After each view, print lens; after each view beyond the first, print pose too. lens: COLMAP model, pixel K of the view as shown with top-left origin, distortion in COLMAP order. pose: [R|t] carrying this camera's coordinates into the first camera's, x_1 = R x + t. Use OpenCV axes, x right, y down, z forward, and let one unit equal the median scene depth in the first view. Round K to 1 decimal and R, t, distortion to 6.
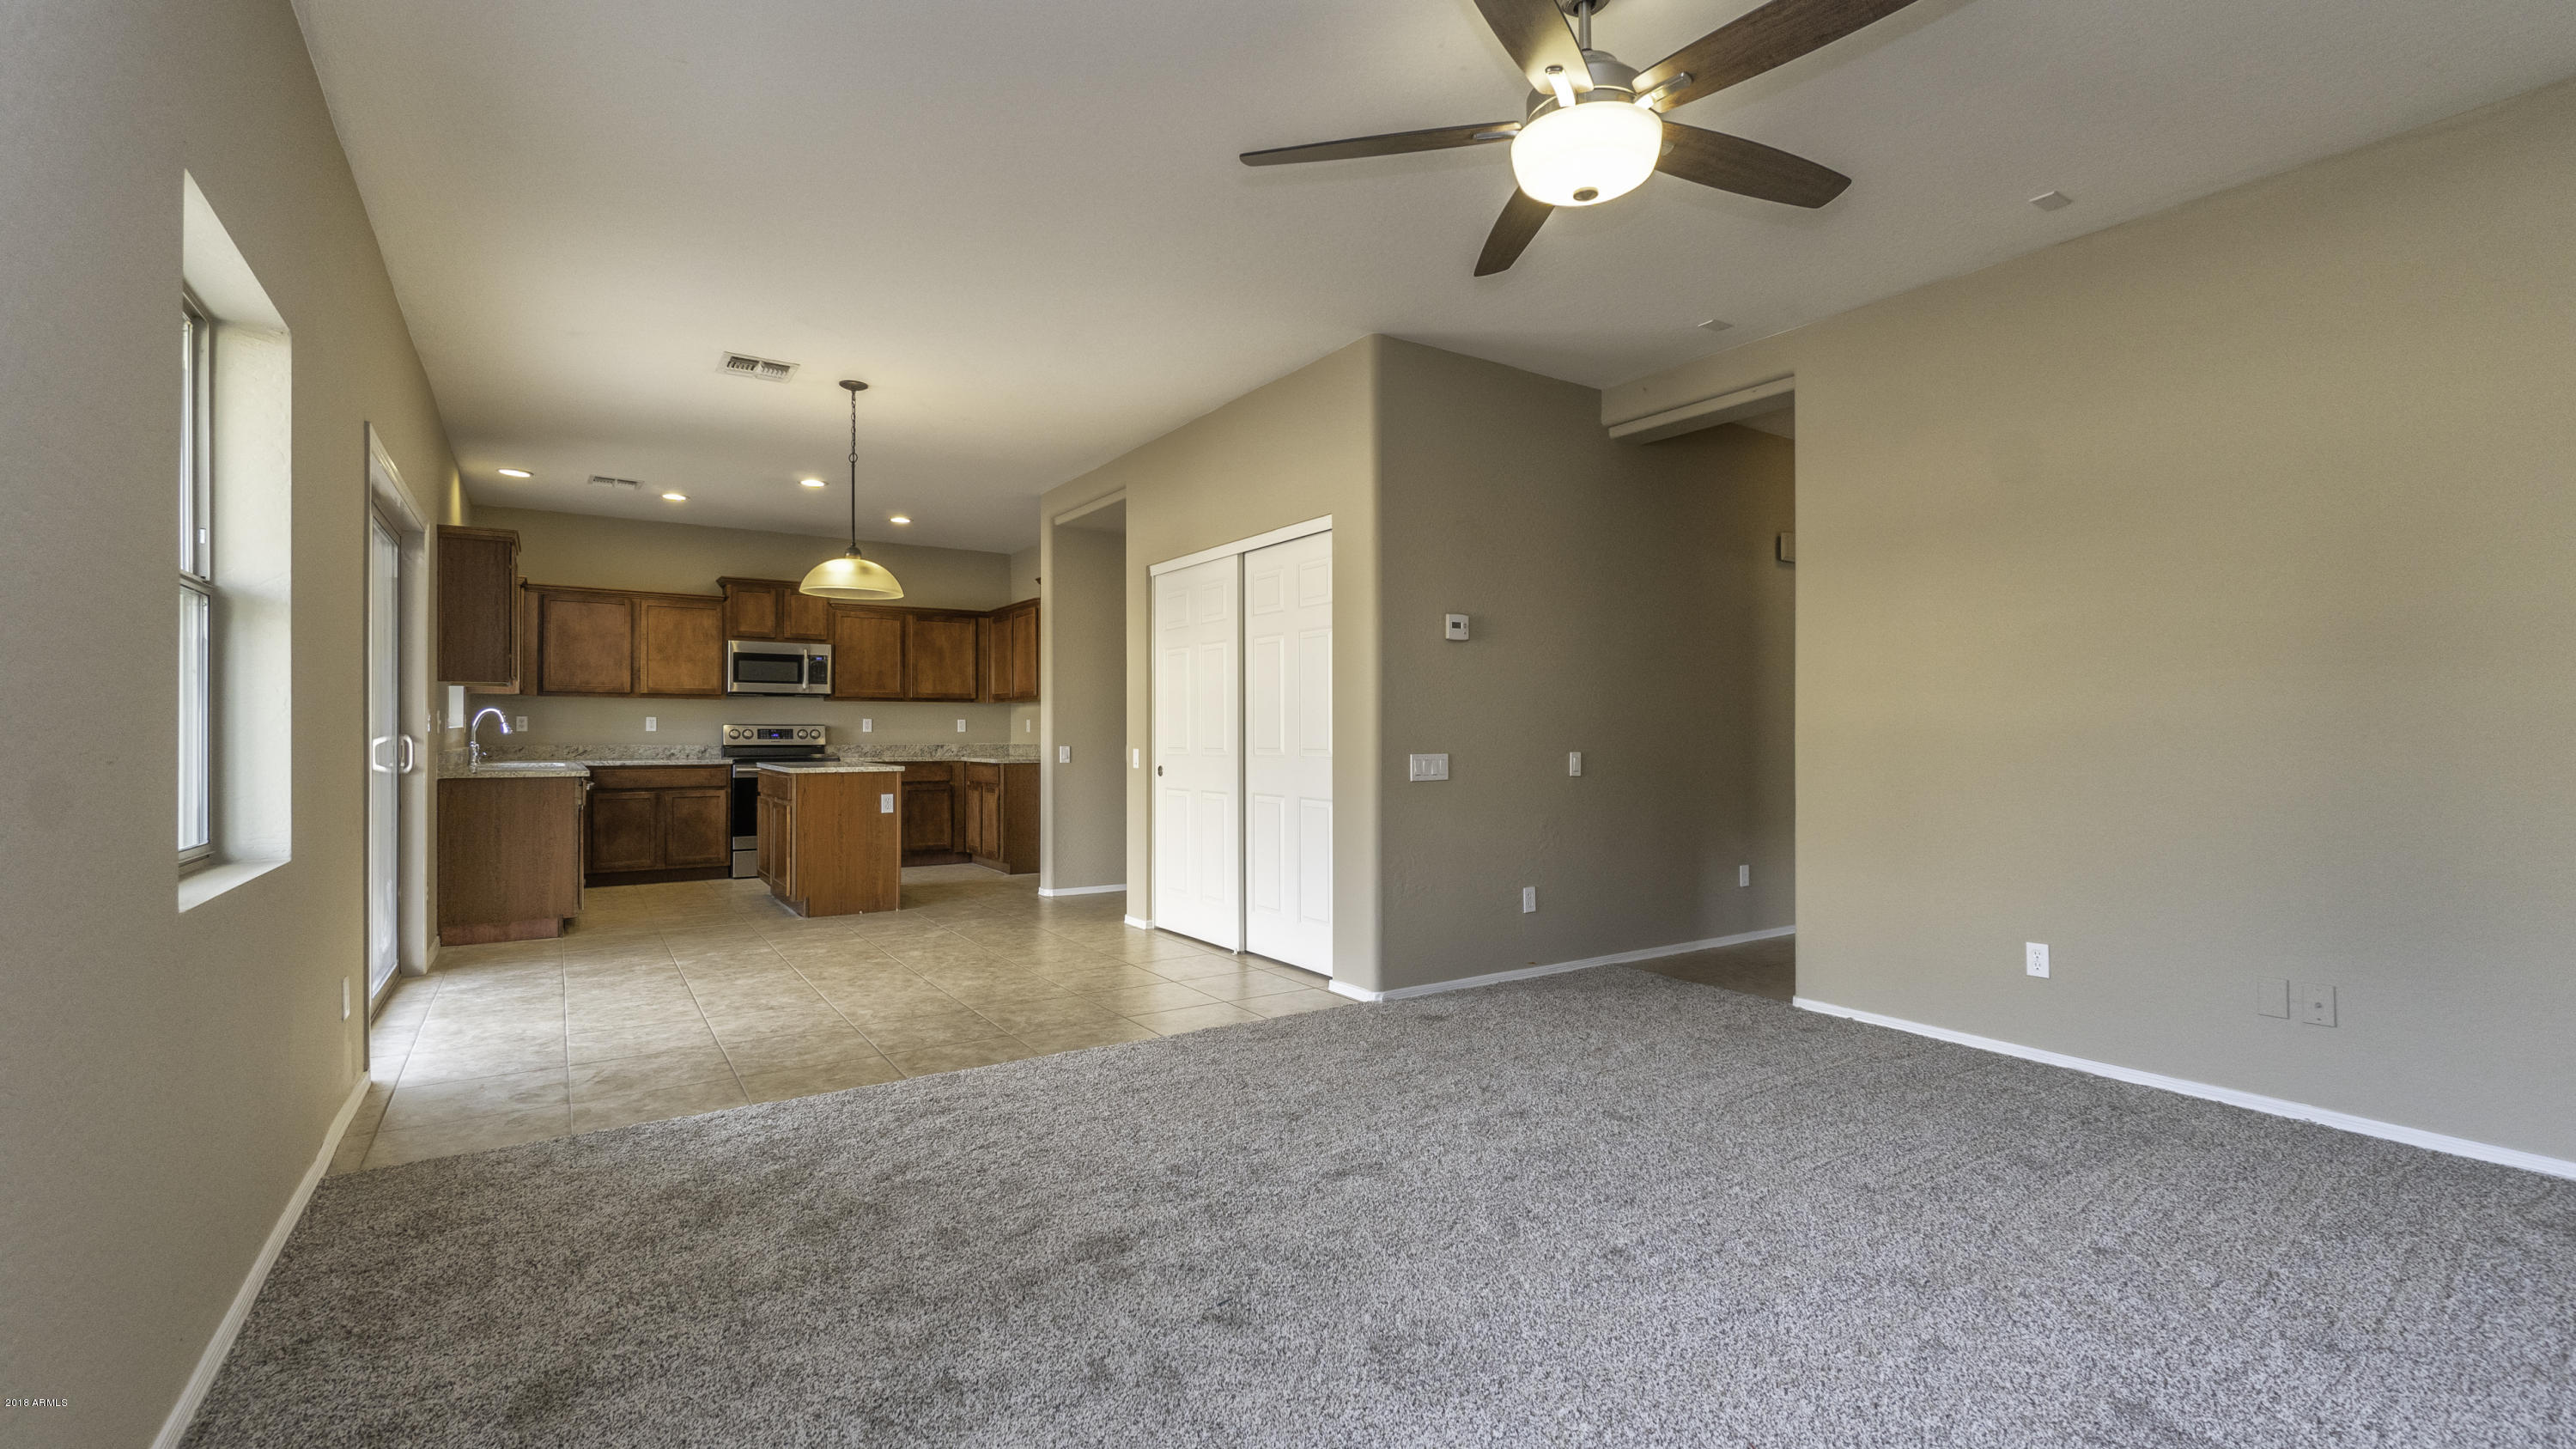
lens RADIAL K [[1095.8, 0, 1288.0], [0, 1095.8, 724.5], [0, 0, 1]] dist [-0.003442, -0.000026]
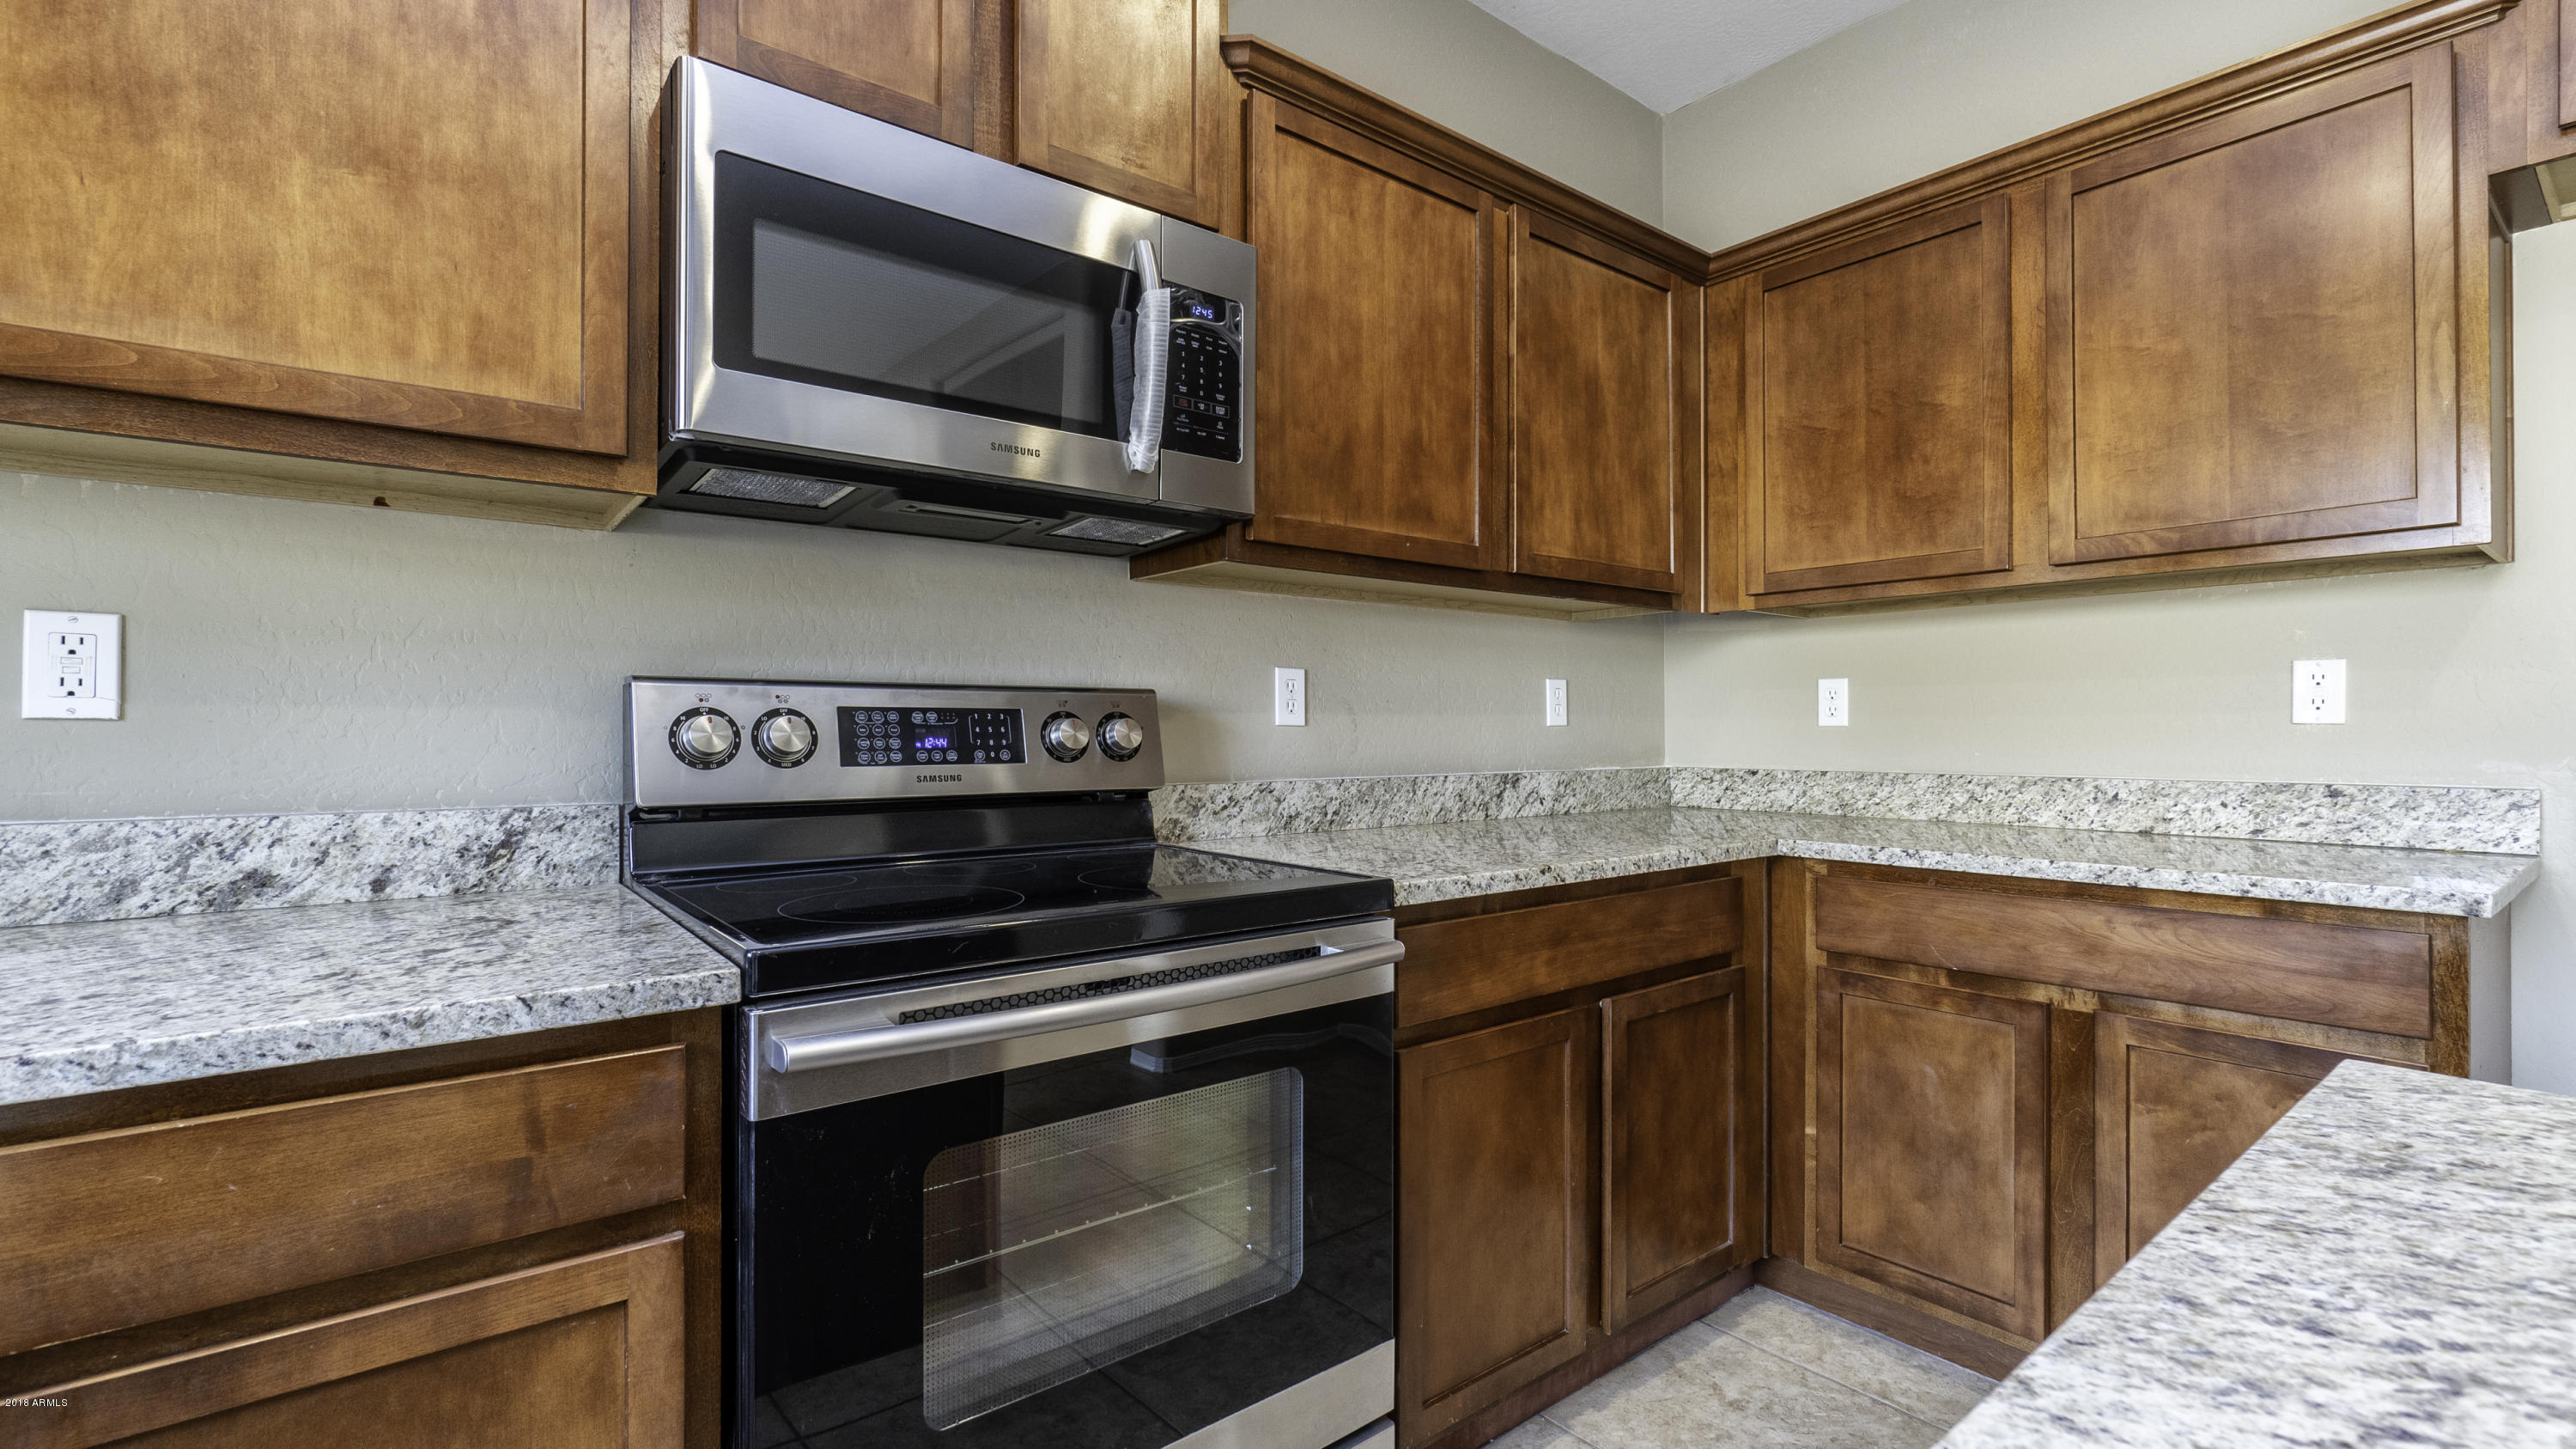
lens RADIAL K [[1124.7, 0, 1351.0], [0, 1124.7, 722.6], [0, 0, 1]] dist [-0.009625, -0.000200]
pose [[0.993526, -0.000661, 0.113605, -0.423934], [0.000505, 0.999999, 0.001407, 0.006298], [-0.113606, -0.001340, 0.993525, 0.813915]]
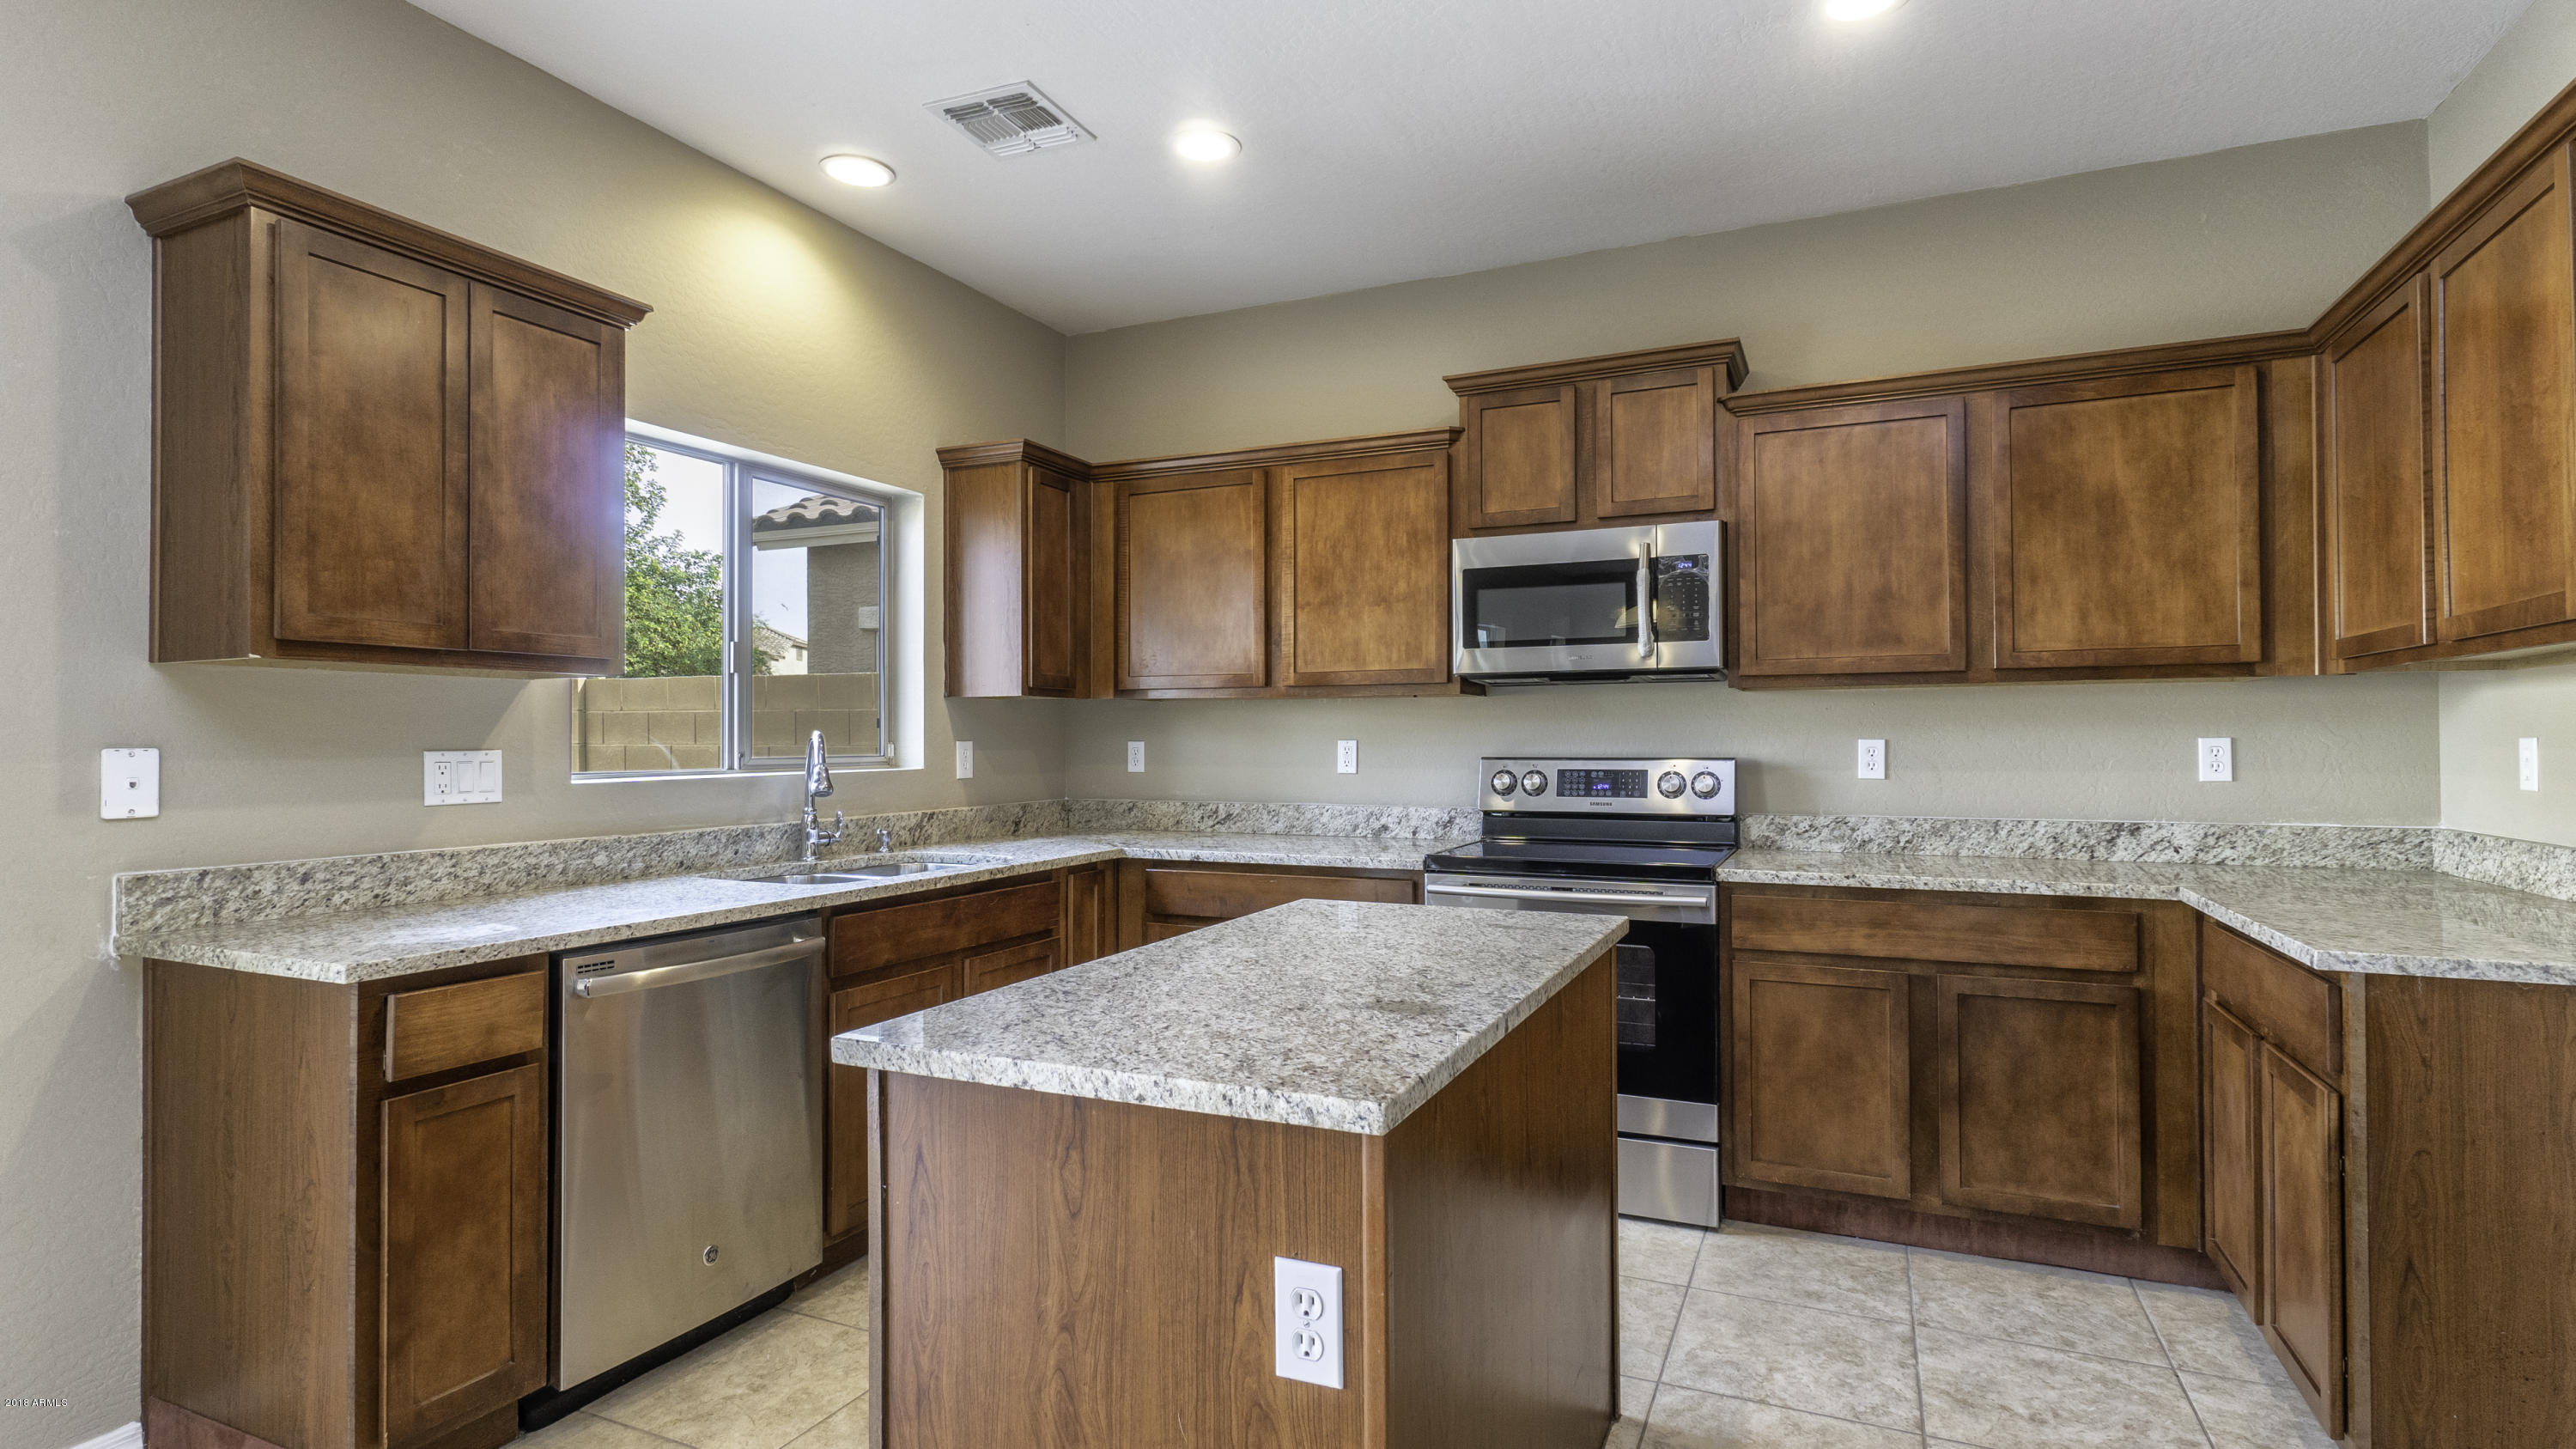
lens RADIAL K [[1252.3, 0, 1288.0], [0, 1252.3, 724.5], [0, 0, 1]] dist [0.001376, -0.000085]
pose [[0.532859, -0.015543, -0.846061, -0.165247], [0.009110, 0.999879, -0.012631, -0.007013], [0.846155, -0.000978, 0.532936, 0.687060]]
